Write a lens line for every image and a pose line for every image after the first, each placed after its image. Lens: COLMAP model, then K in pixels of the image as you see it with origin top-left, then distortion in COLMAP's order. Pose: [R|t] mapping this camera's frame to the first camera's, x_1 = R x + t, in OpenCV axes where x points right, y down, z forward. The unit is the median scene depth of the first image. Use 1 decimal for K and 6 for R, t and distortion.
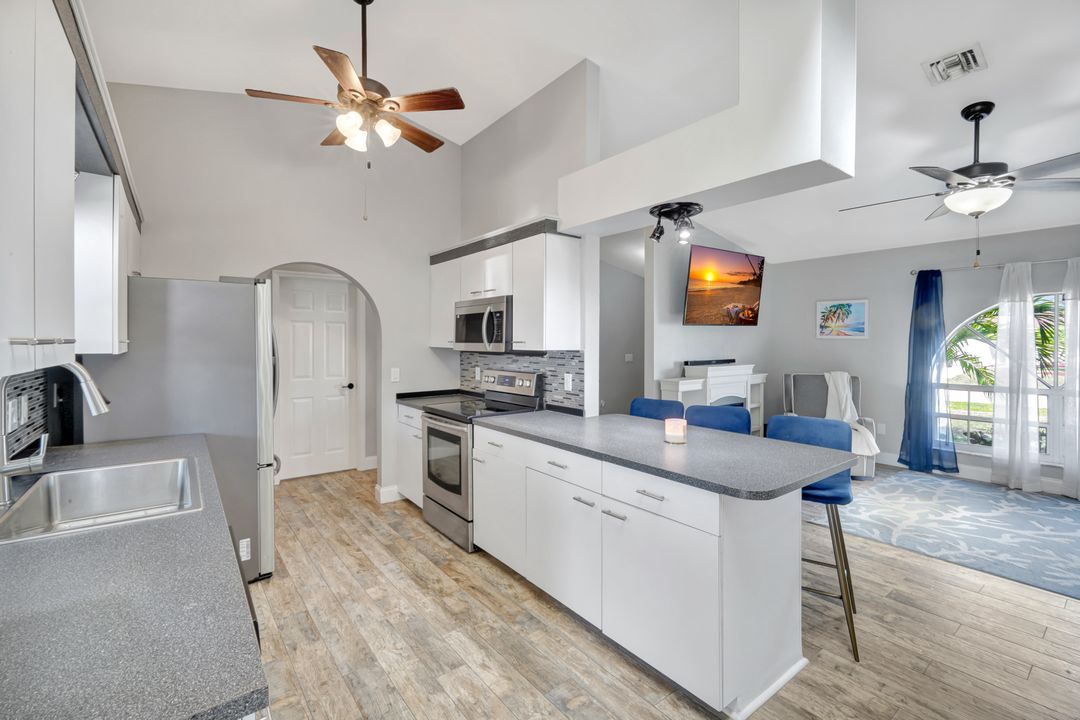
lens RADIAL K [[474.6, 0, 536.7], [0, 474.6, 342.8], [0, 0, 1]] dist [0.000219, 0.000152]
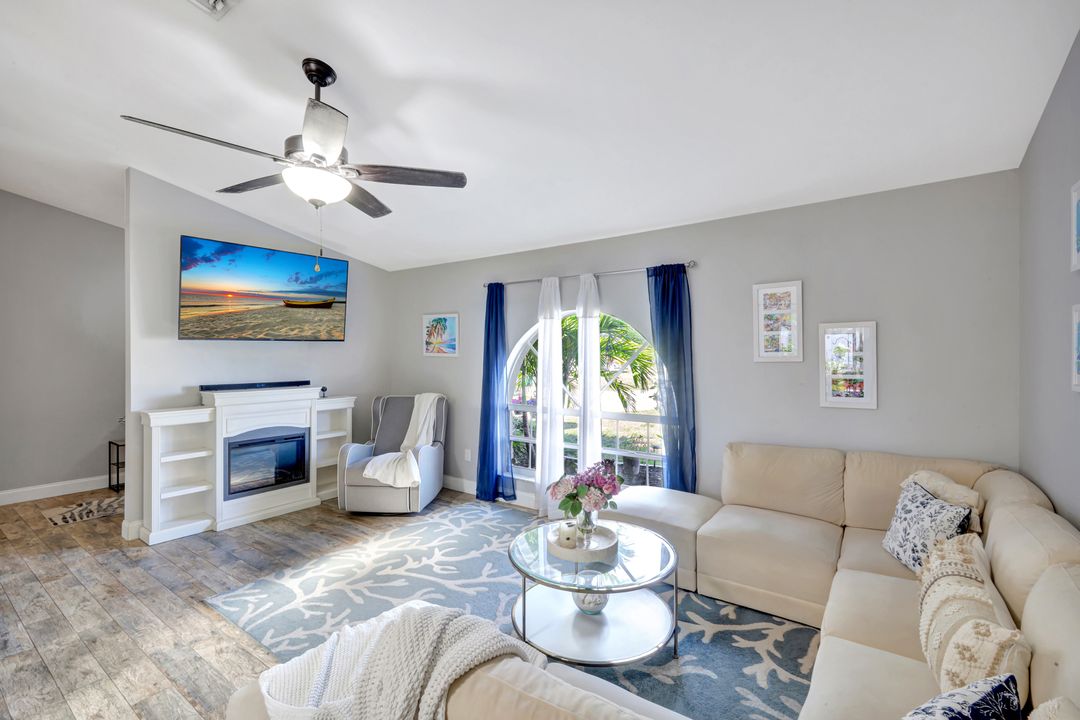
lens RADIAL K [[471.7, 0, 540.0], [0, 471.7, 360.0], [0, 0, 1]] dist [-0.000551, 0.000088]
pose [[0.956506, -0.002021, 0.291706, 0.717050], [-0.000235, 0.999970, 0.007697, -0.010923], [-0.291713, -0.007431, 0.956477, 0.104103]]
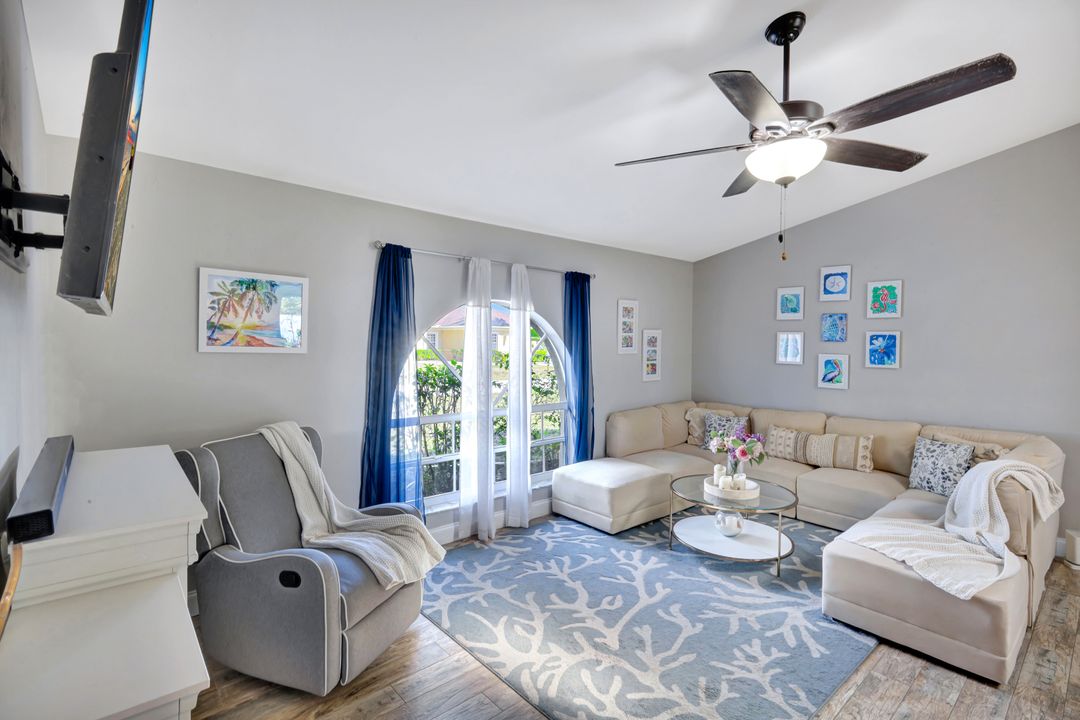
lens RADIAL K [[506.0, 0, 530.4], [0, 506.0, 357.0], [0, 0, 1]] dist [0.001092, -0.000041]
pose [[-0.054551, -0.027937, 0.998120, 0.149833], [-0.005902, 0.999600, 0.027656, -0.025497], [-0.998494, -0.004382, -0.054694, 0.961340]]
